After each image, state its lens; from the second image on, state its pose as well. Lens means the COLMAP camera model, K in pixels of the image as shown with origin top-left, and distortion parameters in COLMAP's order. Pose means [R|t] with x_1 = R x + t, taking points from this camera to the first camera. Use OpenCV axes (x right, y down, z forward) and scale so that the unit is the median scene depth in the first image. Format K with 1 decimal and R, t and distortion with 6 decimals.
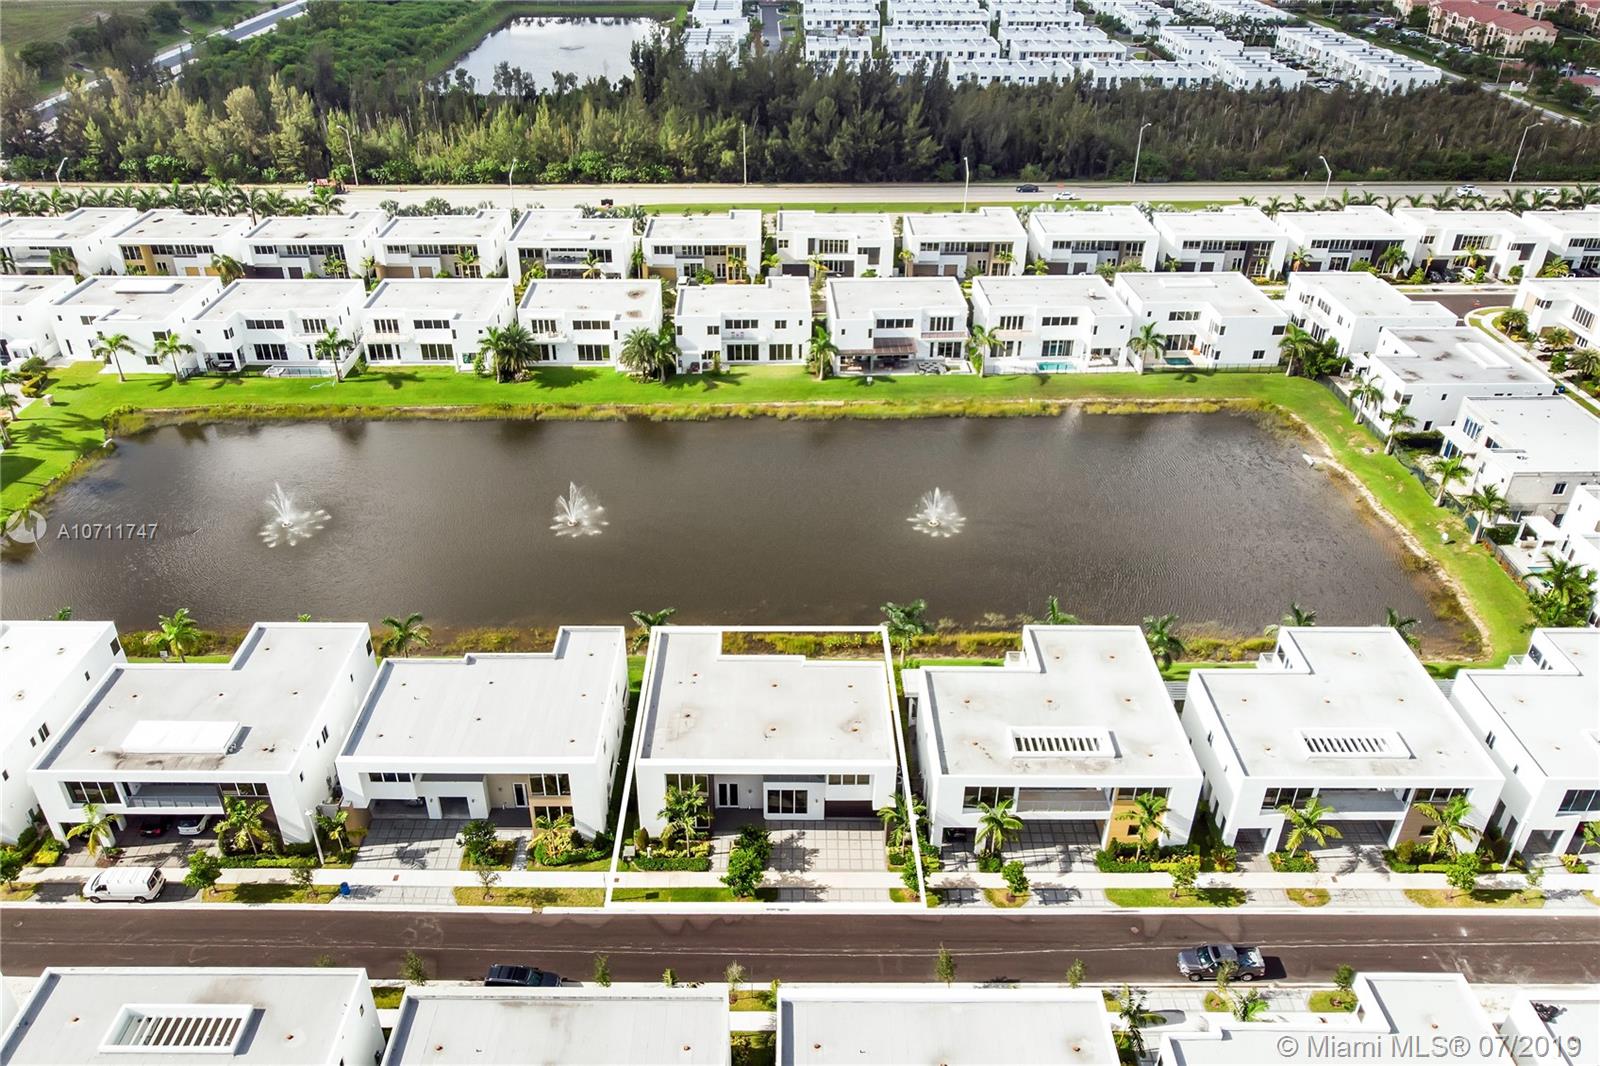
lens RADIAL K [[1160.6, 0, 800.0], [0, 1160.6, 595.3], [0, 0, 1]] dist [-0.002712, -0.004218]
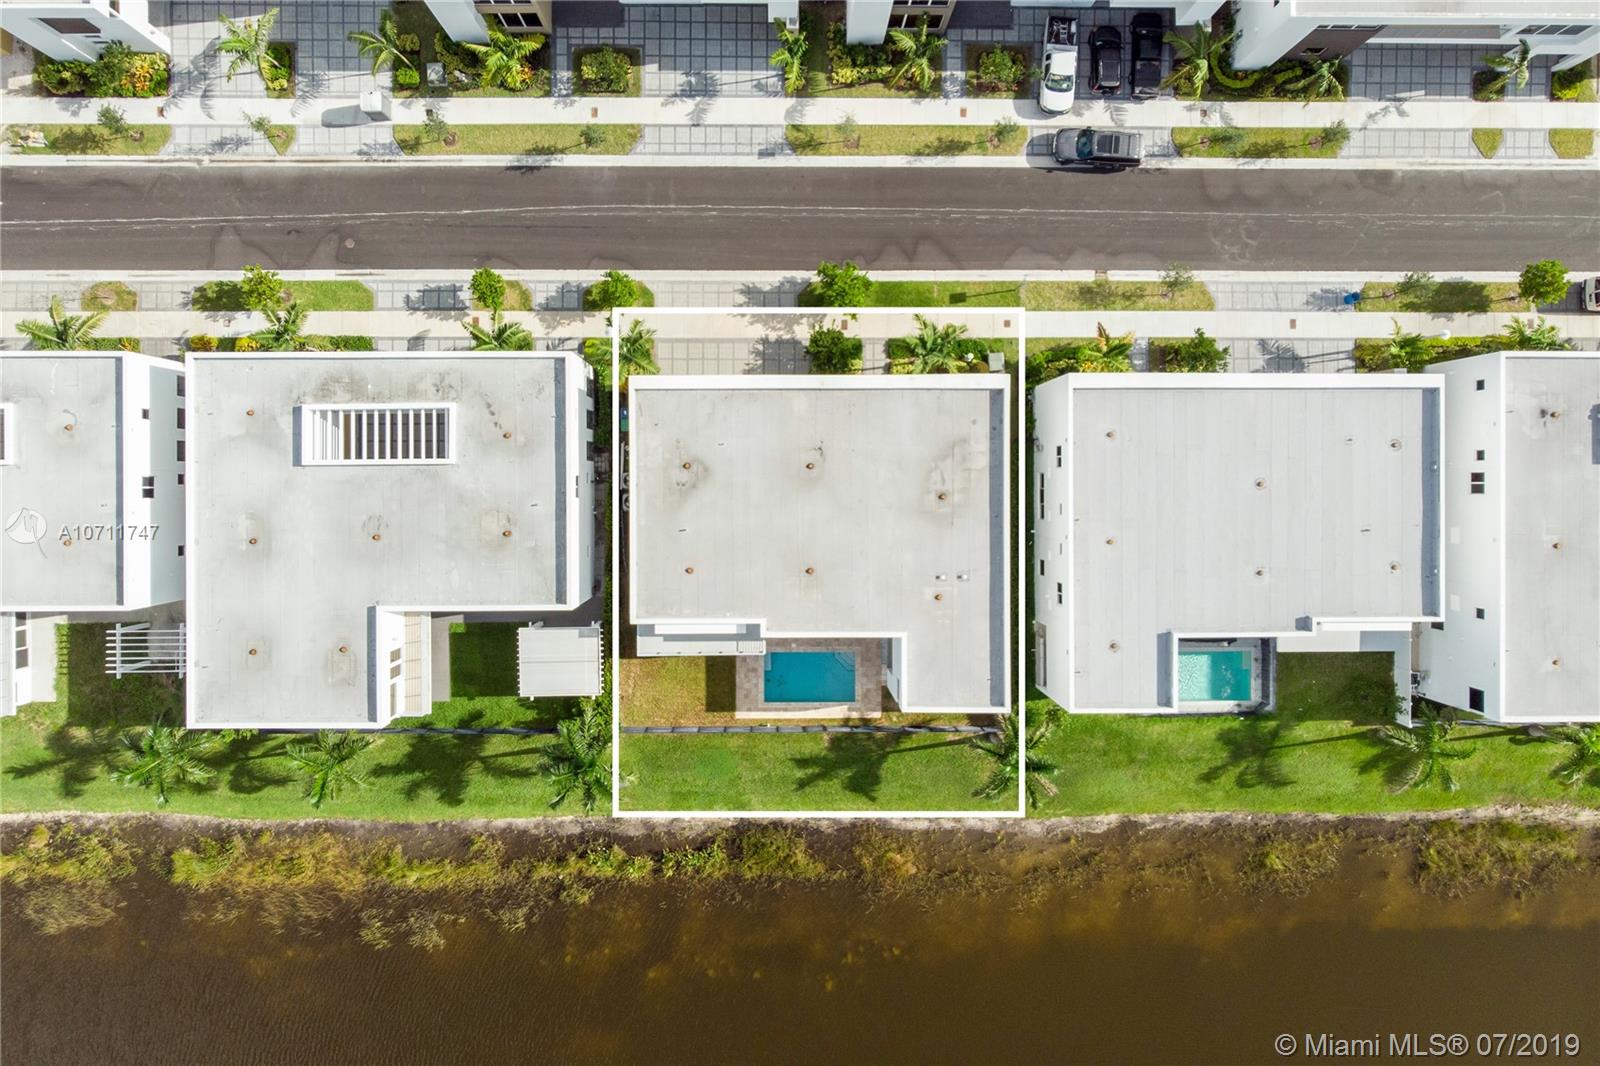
lens RADIAL K [[1160.6, 0, 792.7], [0, 1160.6, 534.1], [0, 0, 1]] dist [-0.002712, -0.004218]
pose [[-0.999802, -0.004656, -0.019351, -0.001181], [-0.013605, -0.549772, 0.835204, -0.362101], [-0.014527, 0.835302, 0.549600, 0.535744]]
